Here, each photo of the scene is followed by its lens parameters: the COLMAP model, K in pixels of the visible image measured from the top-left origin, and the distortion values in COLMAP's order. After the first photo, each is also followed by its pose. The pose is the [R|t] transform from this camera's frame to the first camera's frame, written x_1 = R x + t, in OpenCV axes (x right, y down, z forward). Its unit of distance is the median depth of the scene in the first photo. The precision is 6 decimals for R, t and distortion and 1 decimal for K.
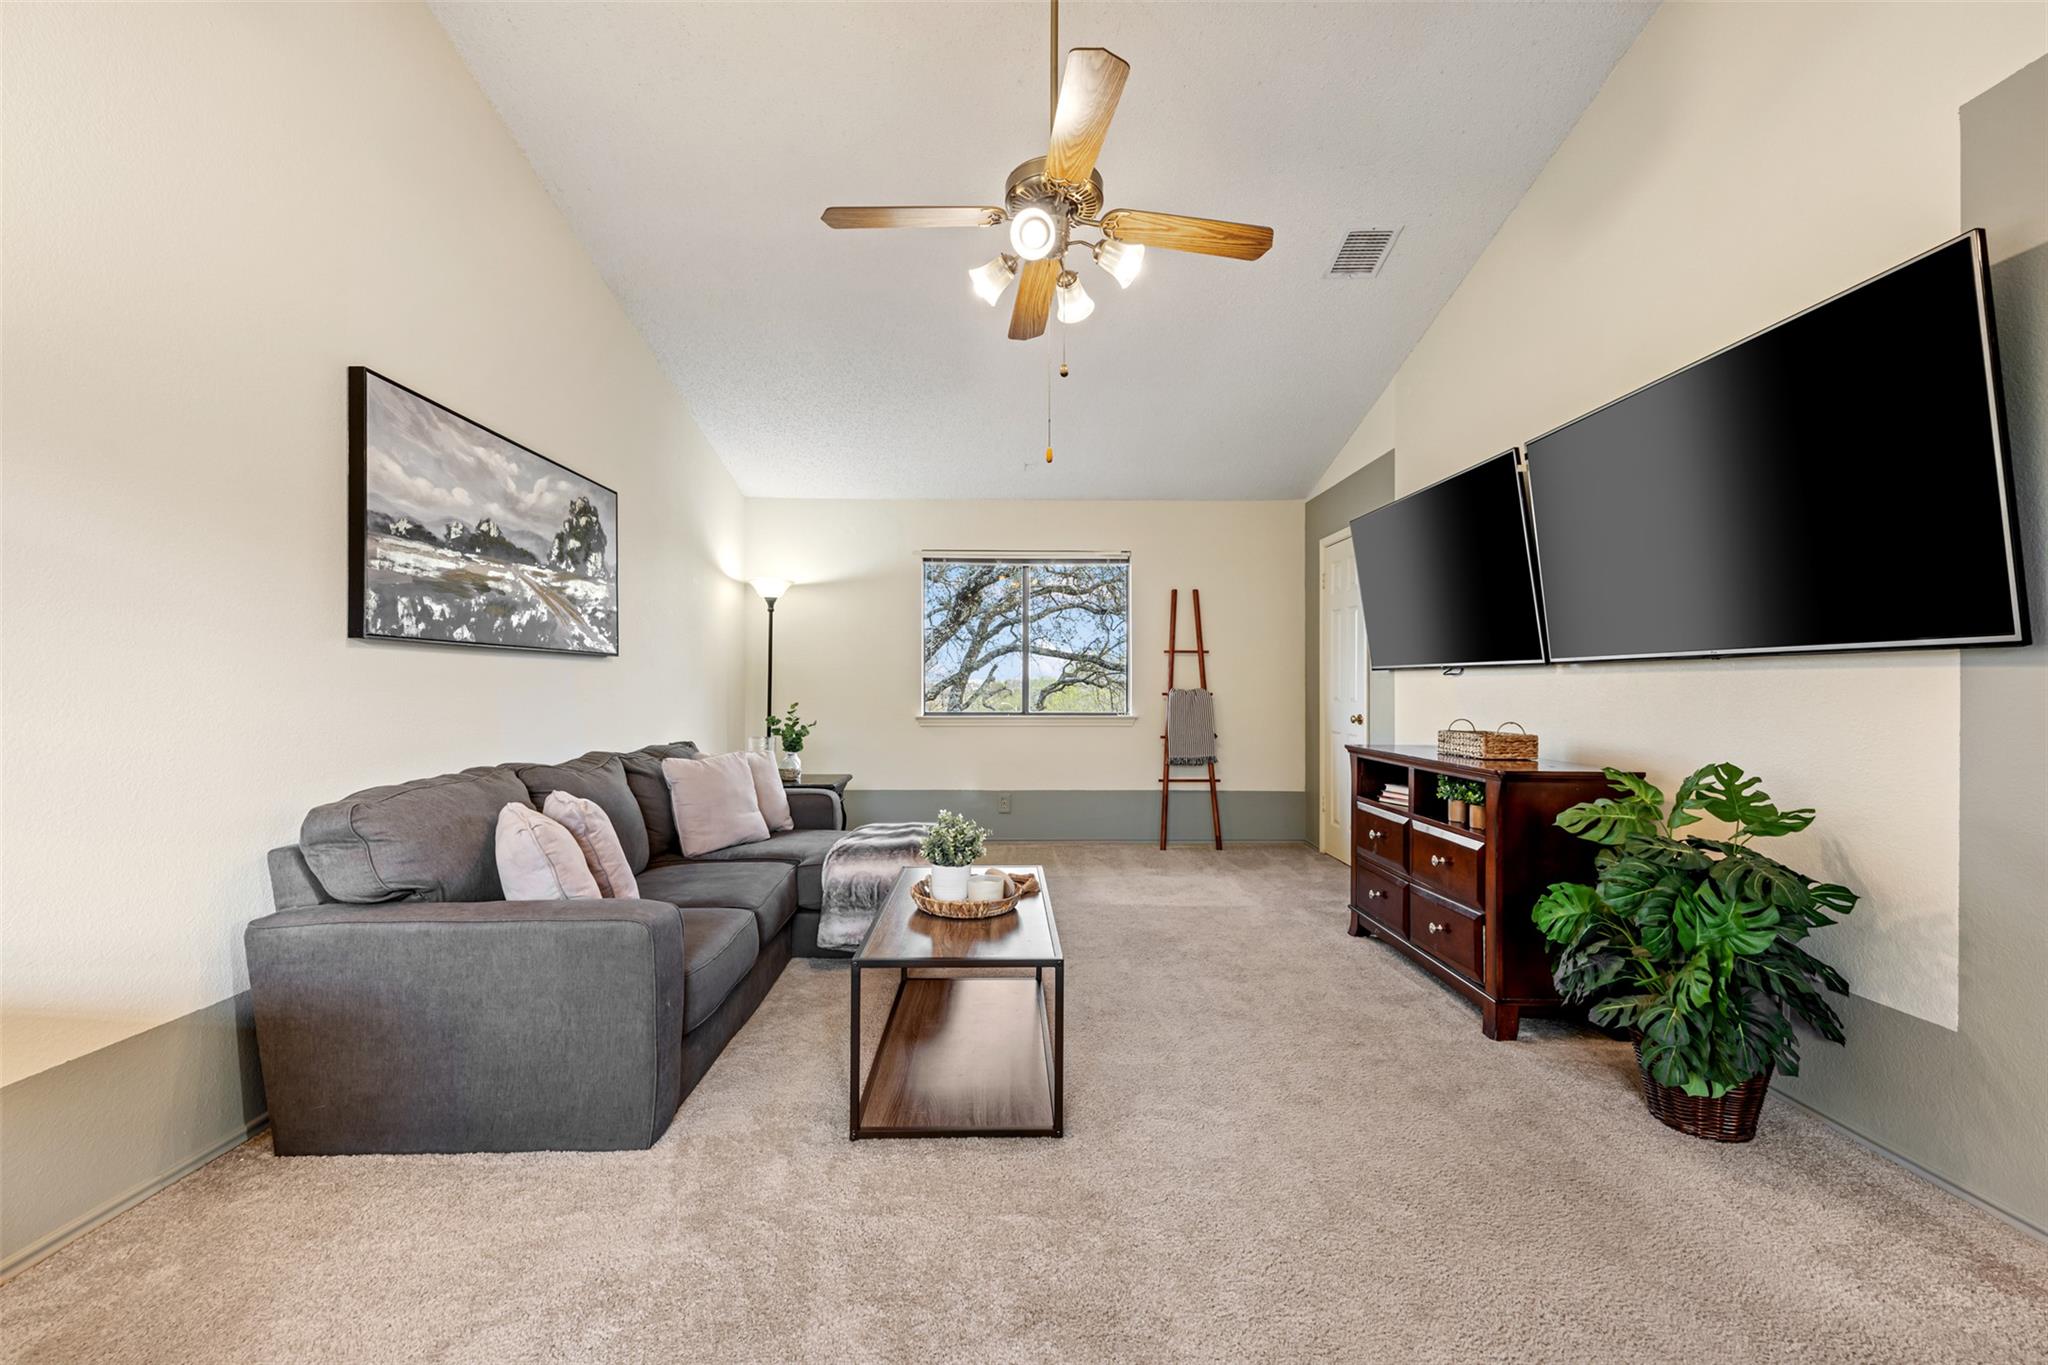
lens RADIAL K [[818.3, 0, 1021.0], [0, 818.3, 678.9], [0, 0, 1]] dist [0.001441, 0.000137]
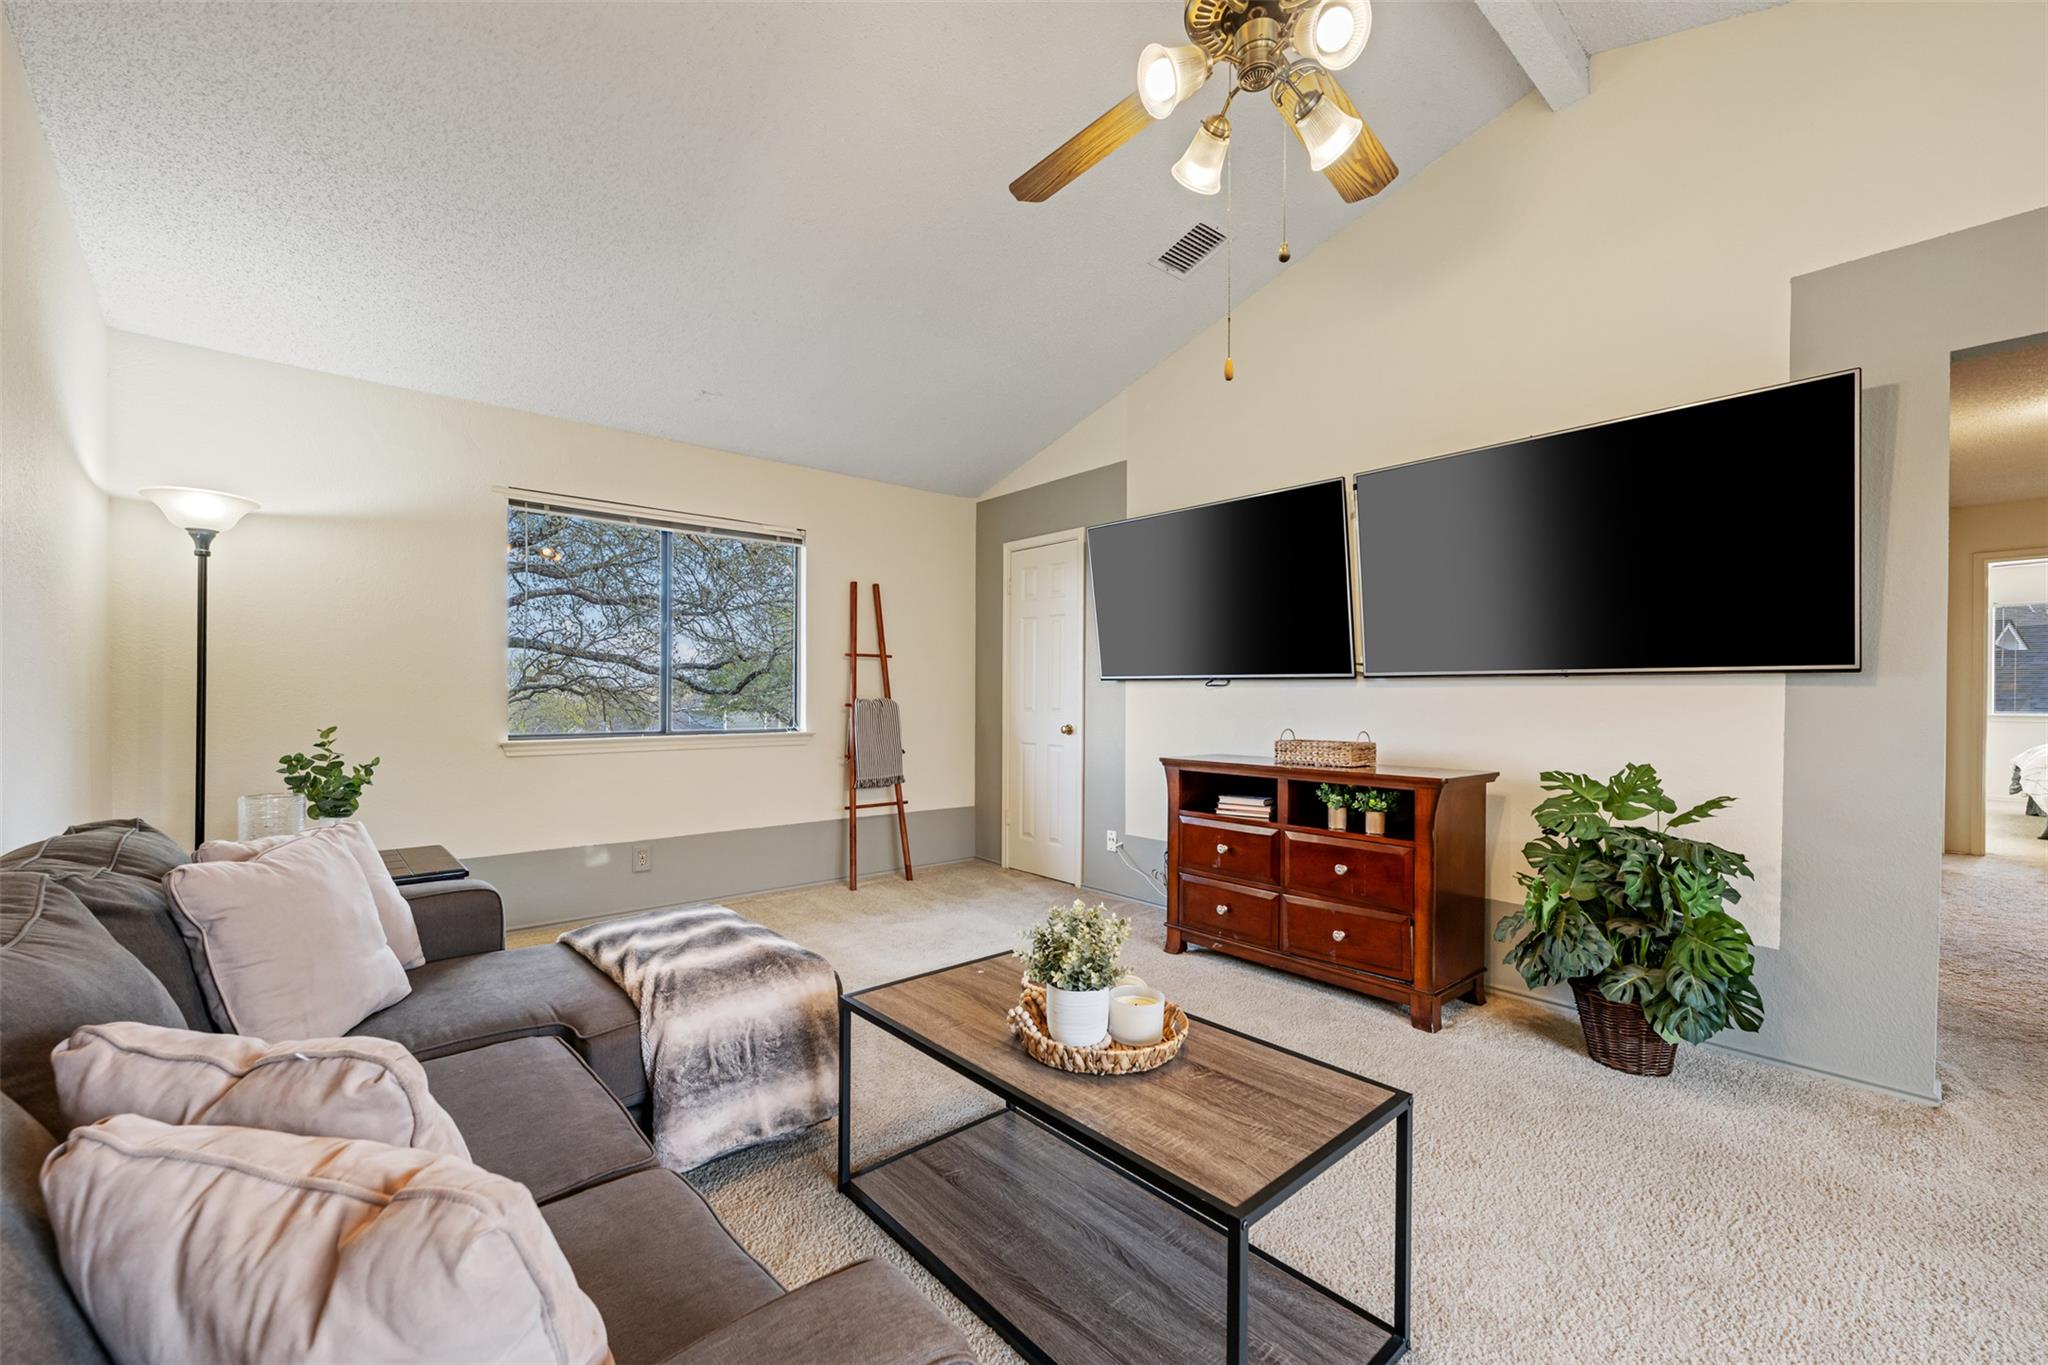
lens RADIAL K [[818.3, 0, 1021.2], [0, 818.3, 696.2], [0, 0, 1]] dist [0.001441, 0.000137]
pose [[0.769178, -0.000425, 0.639035, -0.270213], [-0.007766, 0.999920, 0.010013, -0.000308], [-0.638988, -0.012665, 0.769113, 0.282991]]
